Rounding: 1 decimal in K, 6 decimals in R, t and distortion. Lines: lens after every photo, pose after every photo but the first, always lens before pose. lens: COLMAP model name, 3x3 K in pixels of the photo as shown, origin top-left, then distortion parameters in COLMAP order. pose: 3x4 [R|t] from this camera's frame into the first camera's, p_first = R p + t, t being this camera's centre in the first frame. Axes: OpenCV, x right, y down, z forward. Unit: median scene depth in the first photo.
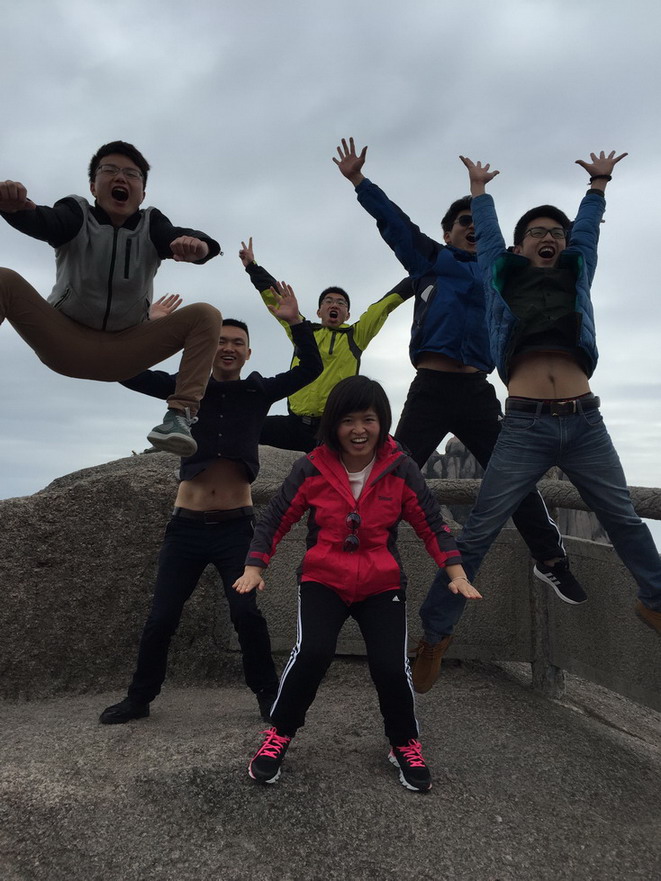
lens RADIAL K [[755.5, 0, 329.1], [0, 755.5, 436.2], [0, 0, 1]] dist [0.068796, -0.101730]
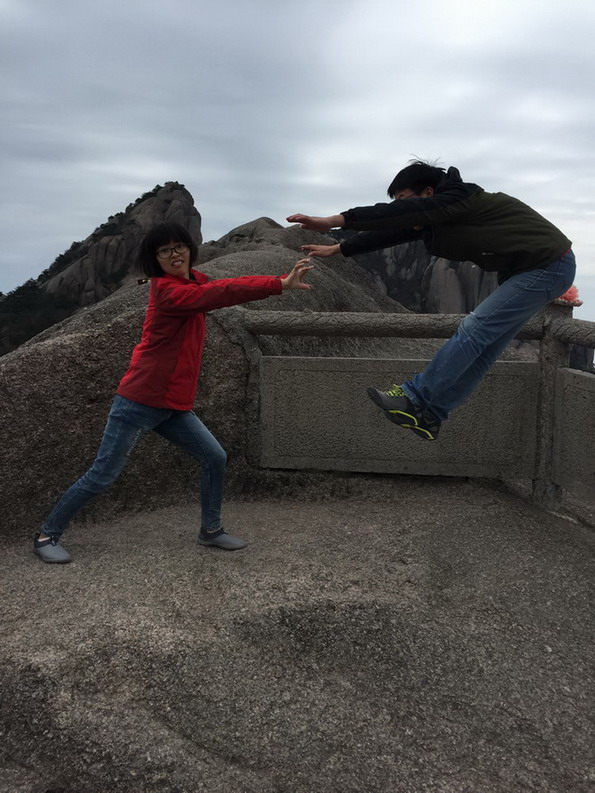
lens RADIAL K [[680.1, 0, 295.0], [0, 680.1, 399.4], [0, 0, 1]] dist [0.068796, -0.101730]
pose [[0.999565, -0.005132, 0.029035, -0.140675], [-0.002690, 0.964751, 0.263152, -0.101232], [-0.029362, -0.263116, 0.964317, 0.078553]]
